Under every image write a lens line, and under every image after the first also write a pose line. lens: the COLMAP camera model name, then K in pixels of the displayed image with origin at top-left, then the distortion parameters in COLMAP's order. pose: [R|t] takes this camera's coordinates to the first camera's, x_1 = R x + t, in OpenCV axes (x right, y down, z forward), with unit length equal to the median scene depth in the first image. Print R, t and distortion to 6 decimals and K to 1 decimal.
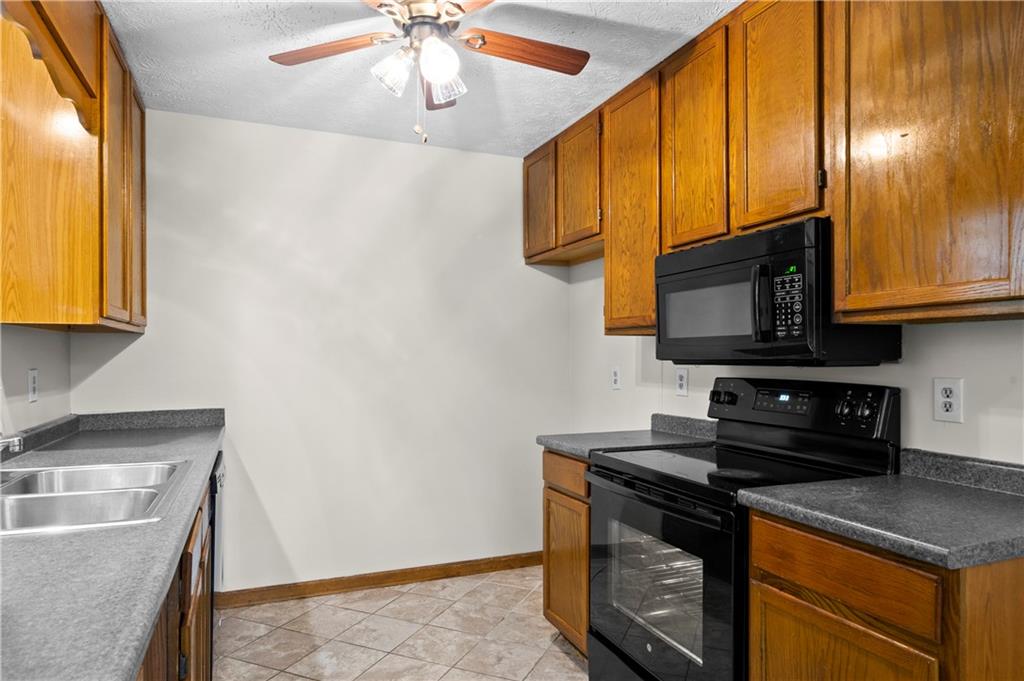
lens RADIAL K [[624.9, 0, 510.9], [0, 624.9, 354.3], [0, 0, 1]] dist [-0.000481, 0.000162]
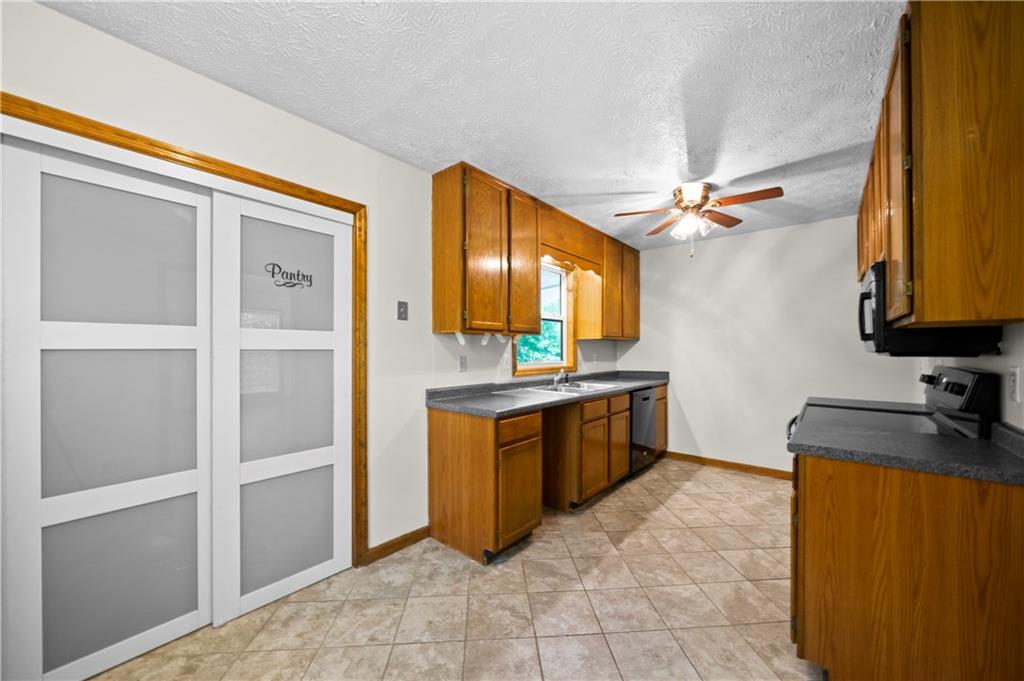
lens RADIAL K [[376.8, 0, 514.1], [0, 376.8, 348.0], [0, 0, 1]] dist [-0.000799, -0.000096]
pose [[0.462534, 0.000056, -0.886601, 0.552354], [0.003310, 0.999993, 0.001790, -0.005523], [0.886595, -0.003762, 0.462531, -0.161295]]
